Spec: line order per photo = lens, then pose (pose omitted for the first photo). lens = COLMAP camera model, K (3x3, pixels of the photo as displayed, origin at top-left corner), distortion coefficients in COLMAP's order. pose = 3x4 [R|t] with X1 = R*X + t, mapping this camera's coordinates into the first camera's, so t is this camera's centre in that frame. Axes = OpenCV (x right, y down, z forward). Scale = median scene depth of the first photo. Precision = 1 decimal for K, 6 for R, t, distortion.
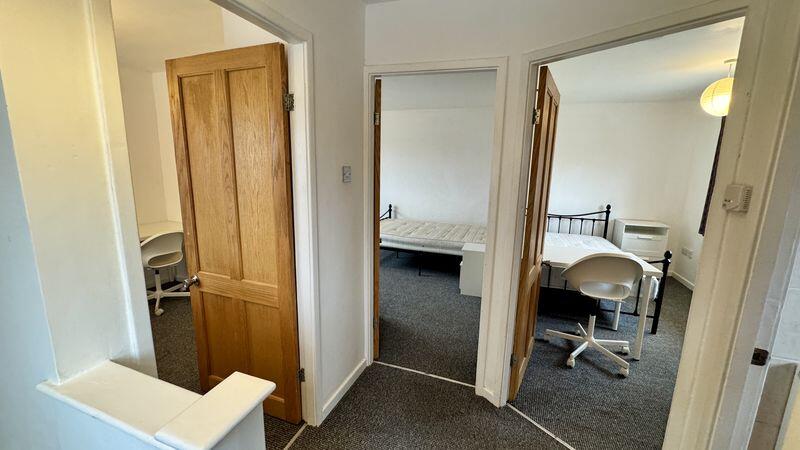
lens RADIAL K [[313.8, 0, 394.4], [0, 313.8, 227.0], [0, 0, 1]] dist [-0.011939, -0.000351]
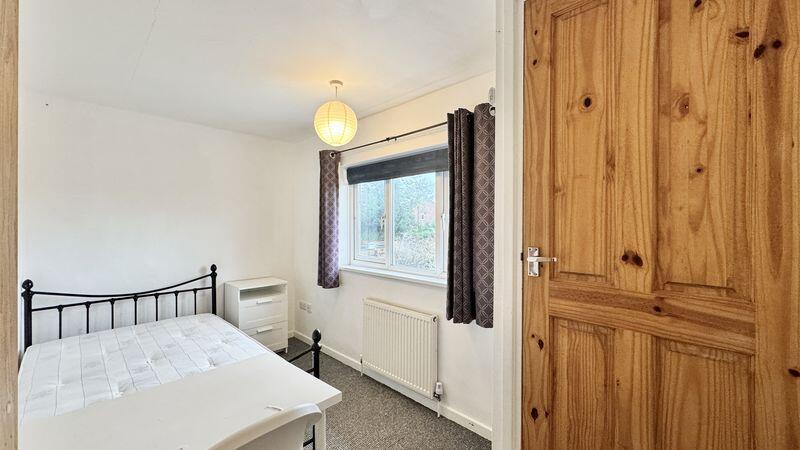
lens RADIAL K [[313.8, 0, 400.1], [0, 313.8, 223.2], [0, 0, 1]] dist [-0.011939, -0.000351]
pose [[0.414209, -0.021783, 0.909921, 0.220391], [0.165367, 0.984876, -0.051700, -0.056585], [-0.895033, 0.171886, 0.411547, 0.314147]]
